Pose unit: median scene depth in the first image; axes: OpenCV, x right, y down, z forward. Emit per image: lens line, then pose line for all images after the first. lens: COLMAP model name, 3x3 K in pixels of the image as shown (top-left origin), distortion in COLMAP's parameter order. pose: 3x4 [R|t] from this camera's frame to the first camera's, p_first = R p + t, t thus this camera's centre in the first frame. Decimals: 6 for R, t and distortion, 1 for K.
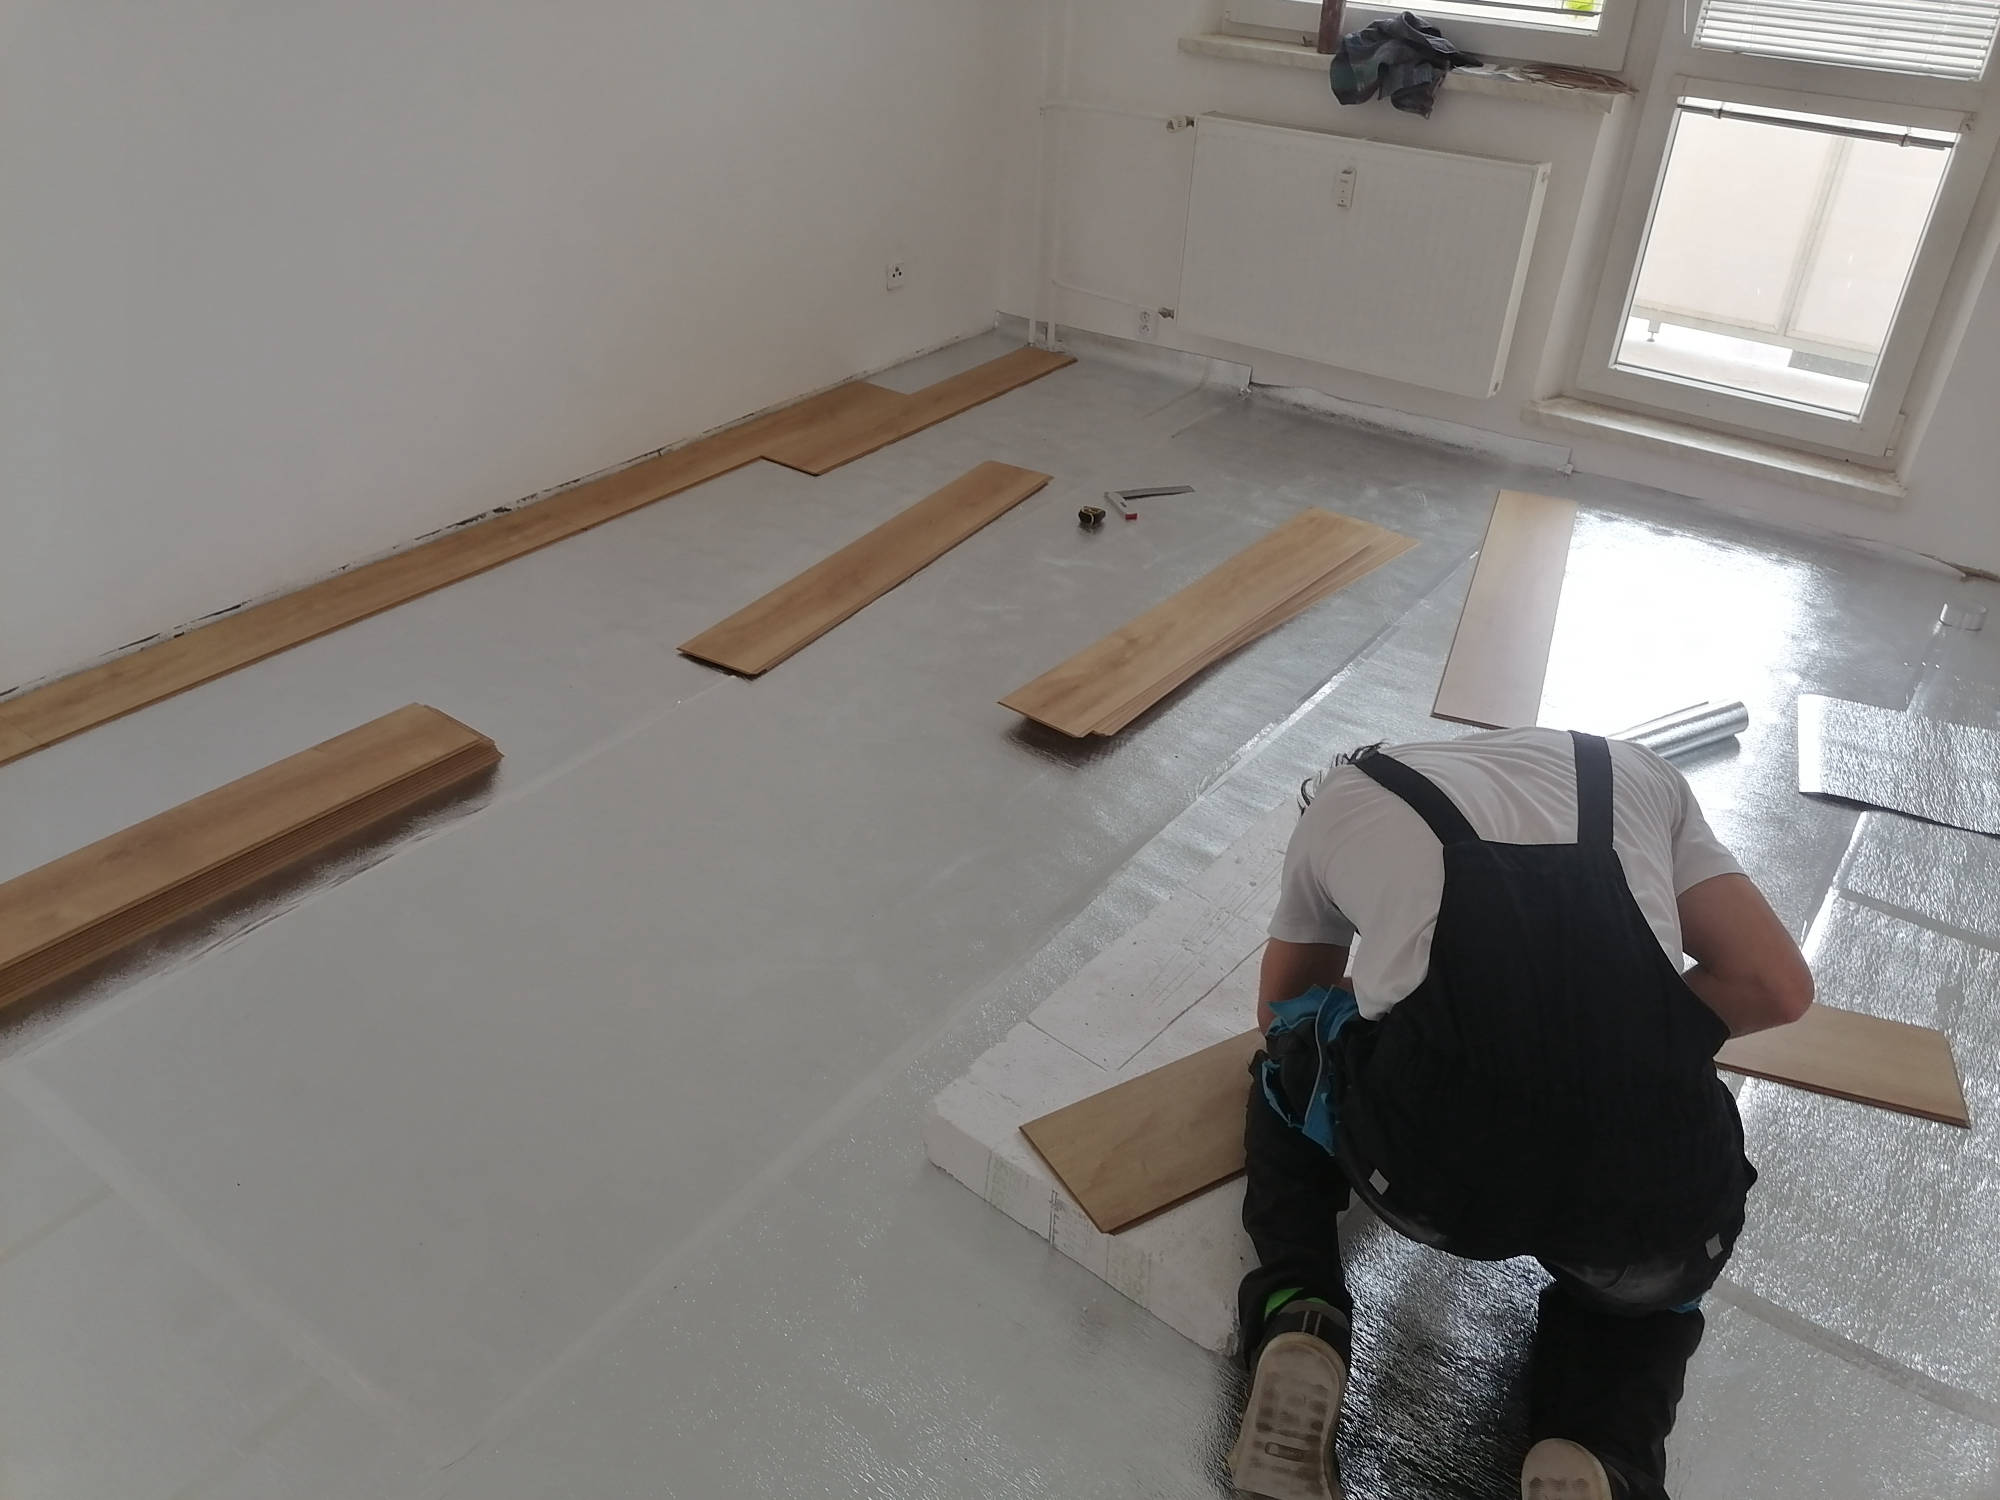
lens RADIAL K [[1450.7, 0, 1000.0], [0, 1450.7, 750.0], [0, 0, 1]] dist [0.001084, -0.028899]
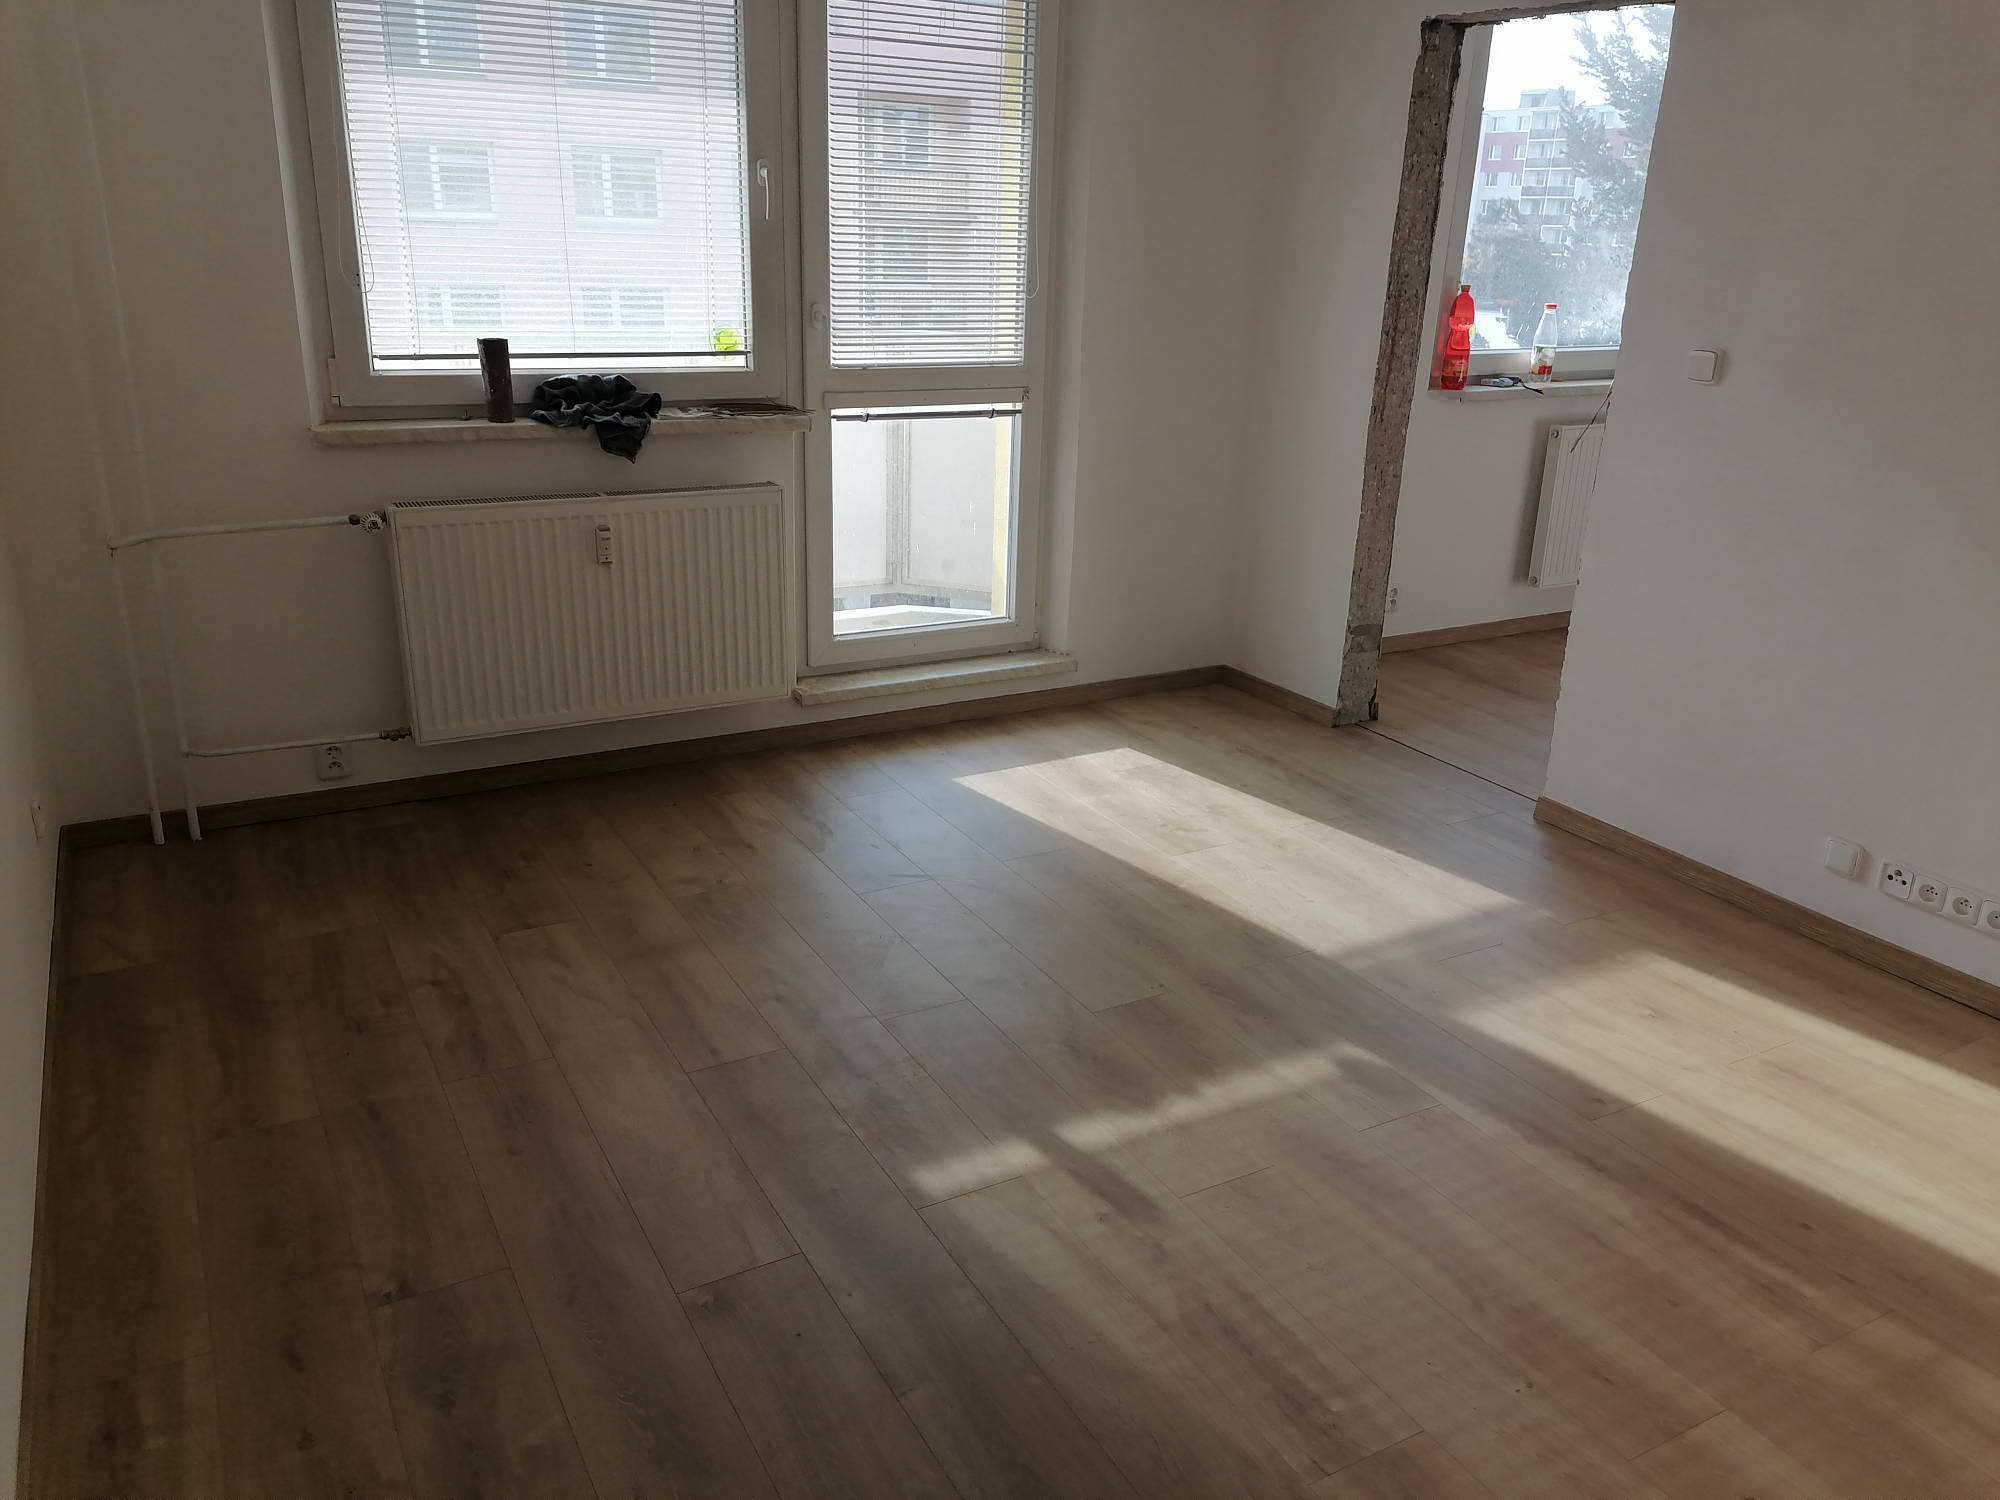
lens RADIAL K [[1450.7, 0, 1000.0], [0, 1450.7, 750.0], [0, 0, 1]] dist [0.001084, -0.028899]
pose [[0.422160, -0.323238, 0.846935, -0.527525], [0.478409, 0.873013, 0.094725, -0.249683], [-0.770003, 0.365193, 0.523191, 0.370979]]
